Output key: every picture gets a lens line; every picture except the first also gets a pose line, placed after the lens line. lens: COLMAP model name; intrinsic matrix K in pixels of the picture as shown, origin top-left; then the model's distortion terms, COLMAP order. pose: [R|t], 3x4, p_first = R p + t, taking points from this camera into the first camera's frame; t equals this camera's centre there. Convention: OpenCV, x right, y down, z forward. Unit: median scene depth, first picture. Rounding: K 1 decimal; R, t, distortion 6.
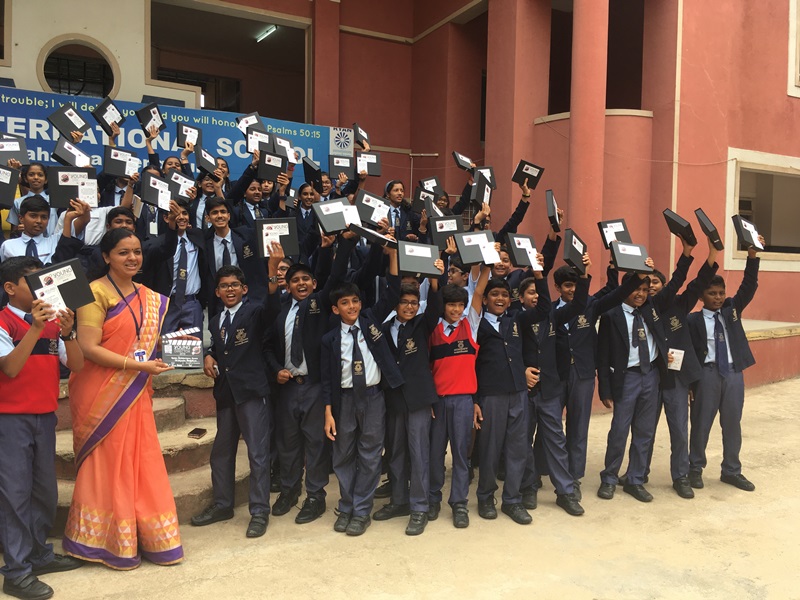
lens RADIAL K [[680.1, 0, 400.4], [0, 680.1, 301.4], [0, 0, 1]] dist [0.088068, -0.140008]
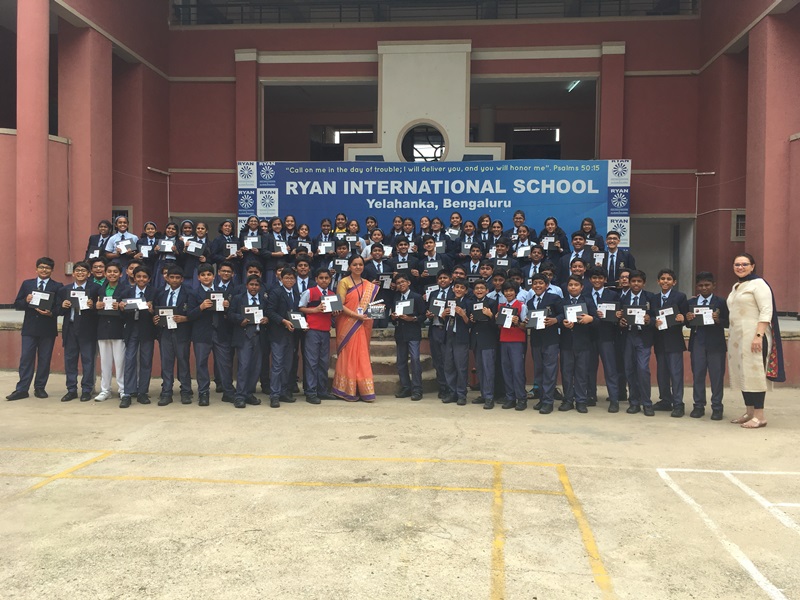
lens RADIAL K [[653.6, 0, 401.0], [0, 653.6, 297.0], [0, 0, 1]] dist [0.091051, -0.128762]
pose [[0.853914, 0.005155, -0.520388, 0.548084], [-0.018836, 0.999602, -0.021006, 0.047855], [0.520073, 0.027739, 0.853671, -0.499996]]
